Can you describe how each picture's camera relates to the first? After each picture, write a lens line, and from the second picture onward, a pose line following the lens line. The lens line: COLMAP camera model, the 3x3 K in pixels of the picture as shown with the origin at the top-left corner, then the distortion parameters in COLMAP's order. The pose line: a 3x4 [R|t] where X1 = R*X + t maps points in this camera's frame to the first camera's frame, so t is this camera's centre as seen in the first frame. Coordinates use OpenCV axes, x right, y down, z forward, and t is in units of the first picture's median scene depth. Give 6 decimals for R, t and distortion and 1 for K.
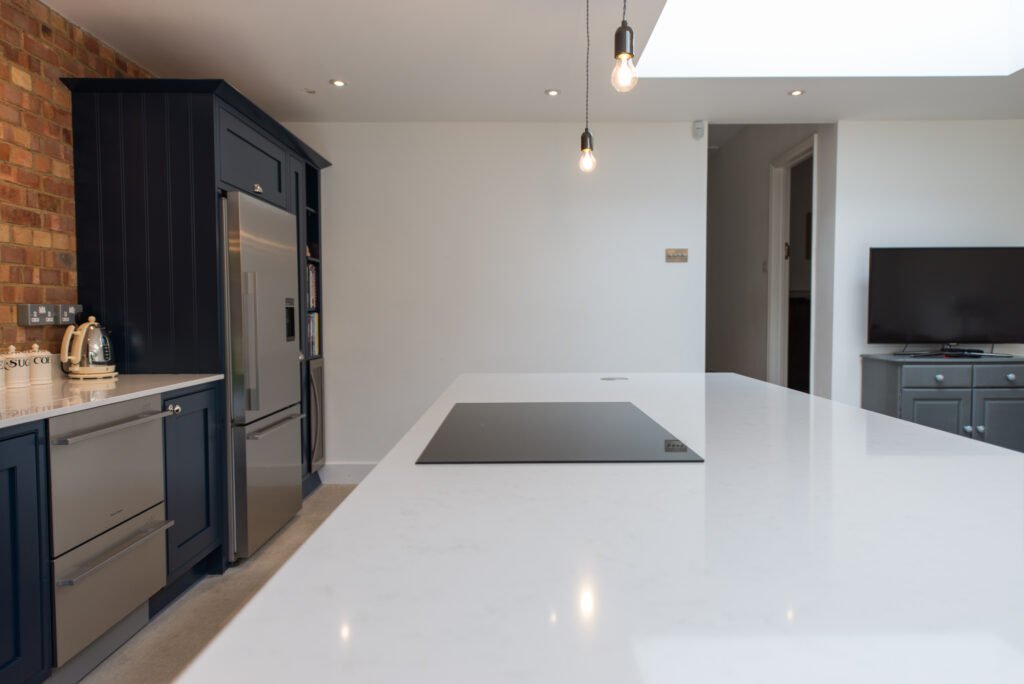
lens RADIAL K [[675.9, 0, 516.5], [0, 675.9, 343.4], [0, 0, 1]] dist [0.005216, -0.002642]
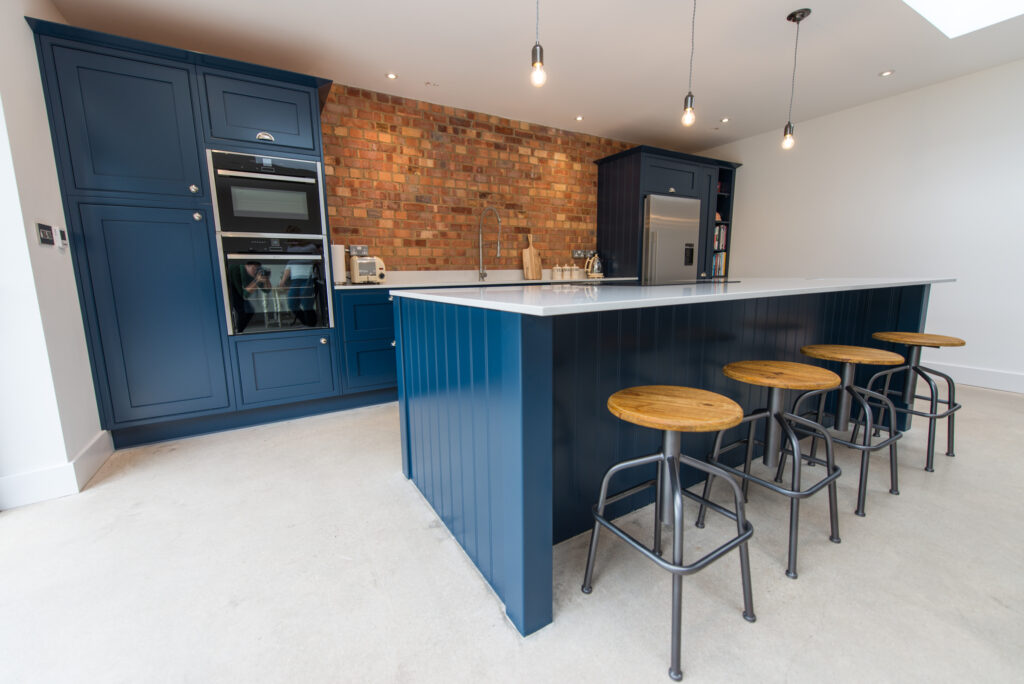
lens RADIAL K [[397.2, 0, 503.4], [0, 397.2, 336.2], [0, 0, 1]] dist [0.008983, -0.003189]
pose [[0.501385, 0.131732, -0.855137, 0.554699], [-0.024655, 0.990116, 0.138069, 0.071122], [0.864873, -0.048142, 0.499677, -0.097339]]
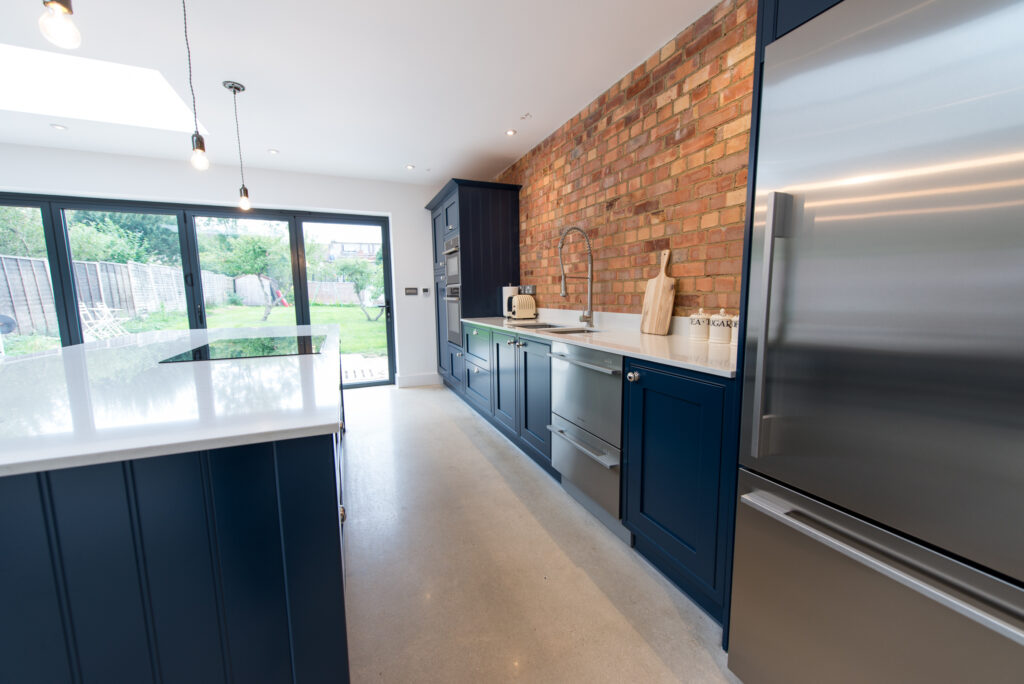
lens RADIAL K [[397.2, 0, 514.1], [0, 397.2, 344.0], [0, 0, 1]] dist [0.008983, -0.003189]
pose [[-0.917004, 0.064158, -0.393685, -0.093975], [-0.002967, 0.985855, 0.167573, -0.047623], [0.398868, 0.154833, -0.903842, 1.325678]]
